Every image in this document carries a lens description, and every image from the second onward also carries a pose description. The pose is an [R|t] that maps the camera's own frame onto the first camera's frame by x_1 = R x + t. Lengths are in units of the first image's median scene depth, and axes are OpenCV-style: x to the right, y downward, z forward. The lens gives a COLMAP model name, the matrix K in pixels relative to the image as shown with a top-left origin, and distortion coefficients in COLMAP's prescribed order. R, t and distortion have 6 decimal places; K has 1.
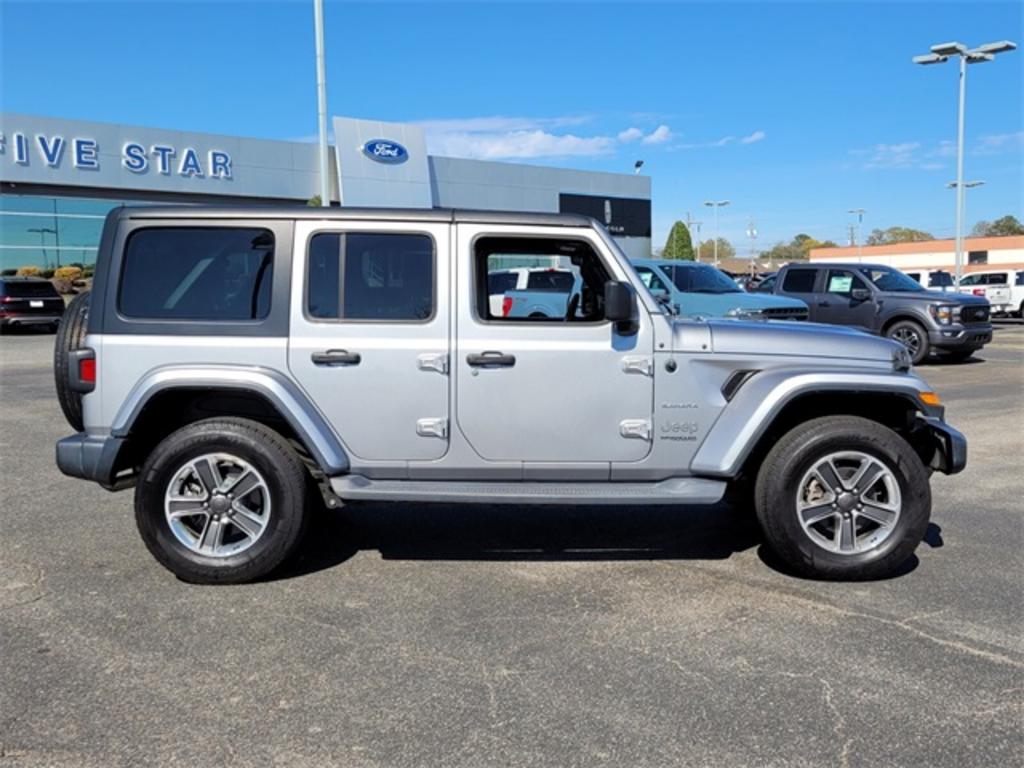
lens RADIAL K [[1073.3, 0, 532.8], [0, 1073.3, 378.5], [0, 0, 1]] dist [0.077663, 0.000000]
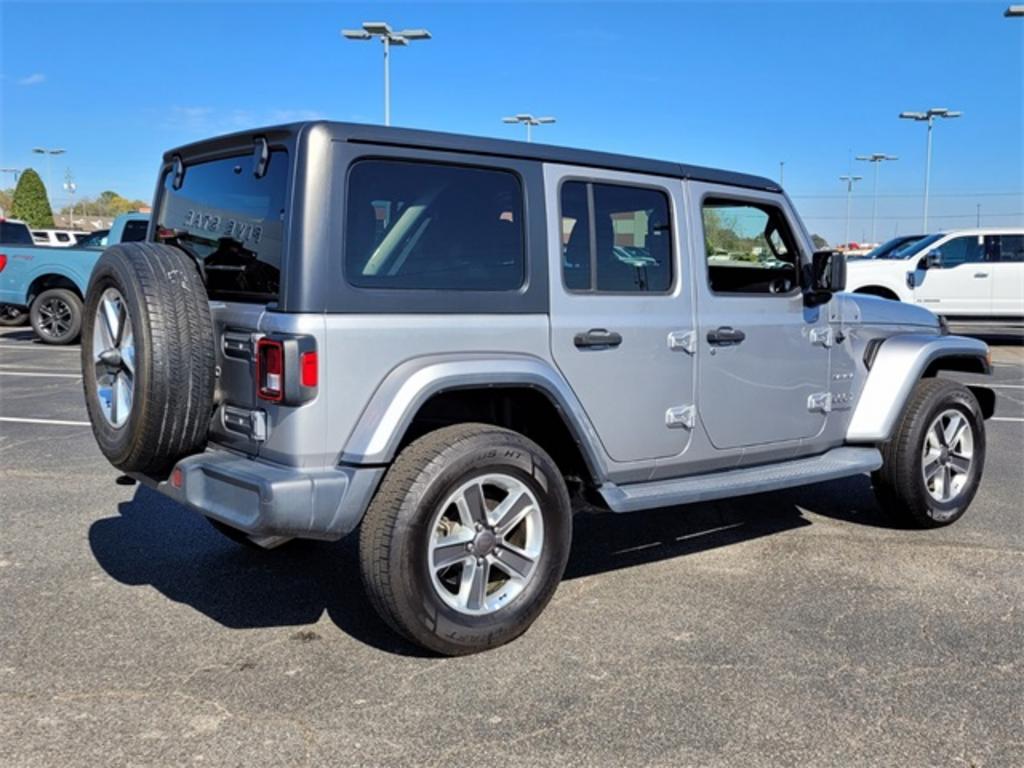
lens RADIAL K [[1060.6, 0, 519.0], [0, 1060.6, 381.2], [0, 0, 1]] dist [0.047871, 0.000000]
pose [[0.773365, -0.054262, 0.631635, -0.184061], [0.029668, 0.998336, 0.049438, -0.007340], [-0.633267, -0.019494, 0.773688, 0.108178]]
